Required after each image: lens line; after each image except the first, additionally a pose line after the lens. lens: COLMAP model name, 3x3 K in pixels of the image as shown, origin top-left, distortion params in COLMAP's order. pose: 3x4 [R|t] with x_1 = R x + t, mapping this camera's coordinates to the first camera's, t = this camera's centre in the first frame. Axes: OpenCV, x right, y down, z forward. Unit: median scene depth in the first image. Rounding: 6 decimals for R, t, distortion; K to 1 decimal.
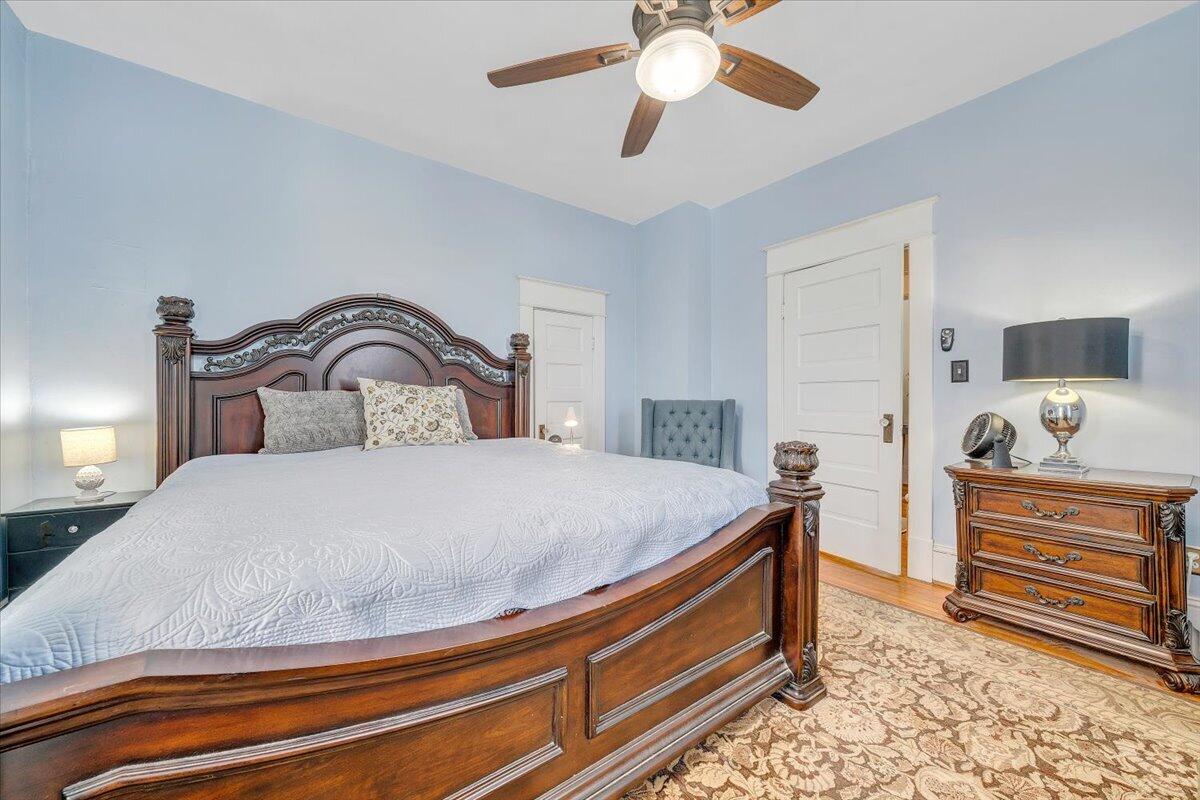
lens RADIAL K [[442.2, 0, 568.3], [0, 442.2, 401.2], [0, 0, 1]] dist [-0.002883, -0.000053]
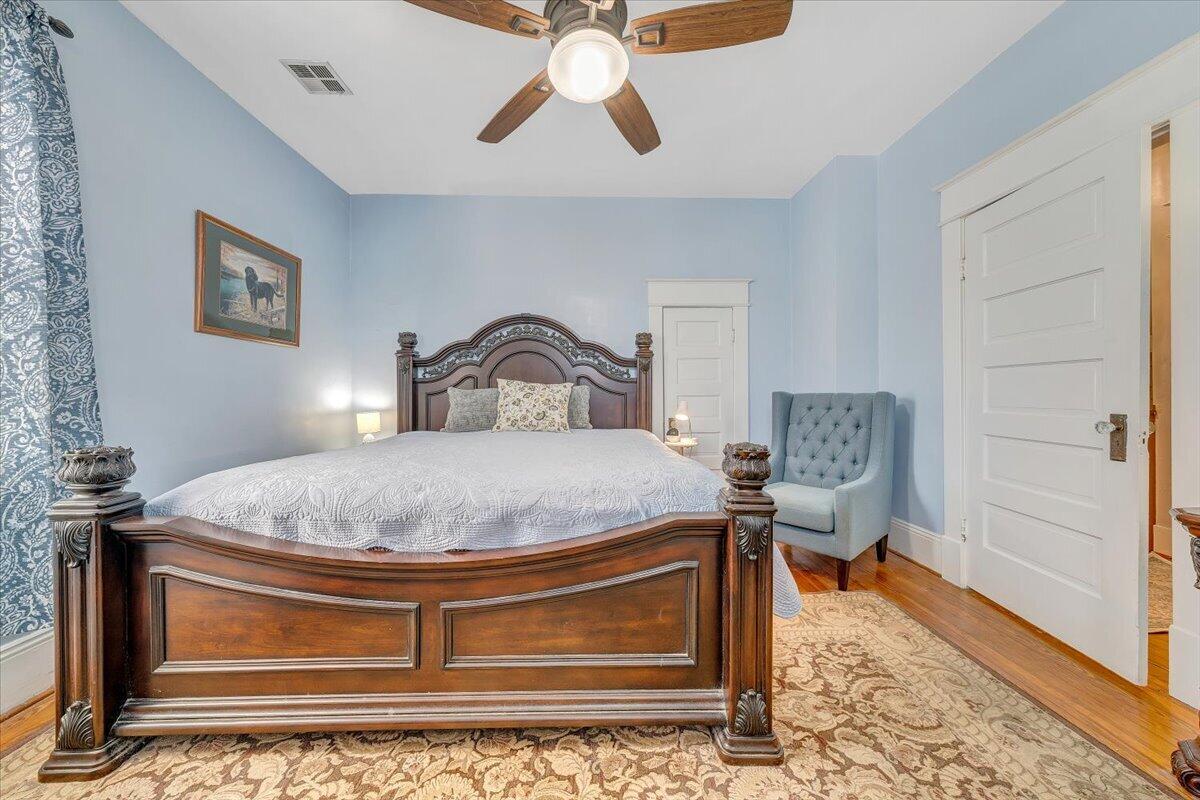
lens RADIAL K [[412.3, 0, 597.4], [0, 412.3, 398.1], [0, 0, 1]] dist [-0.002130, -0.000416]
pose [[0.822878, -0.001675, -0.568215, 0.490000], [0.004613, 0.999982, 0.003733, 0.002456], [0.568199, -0.005693, 0.822871, 0.141035]]
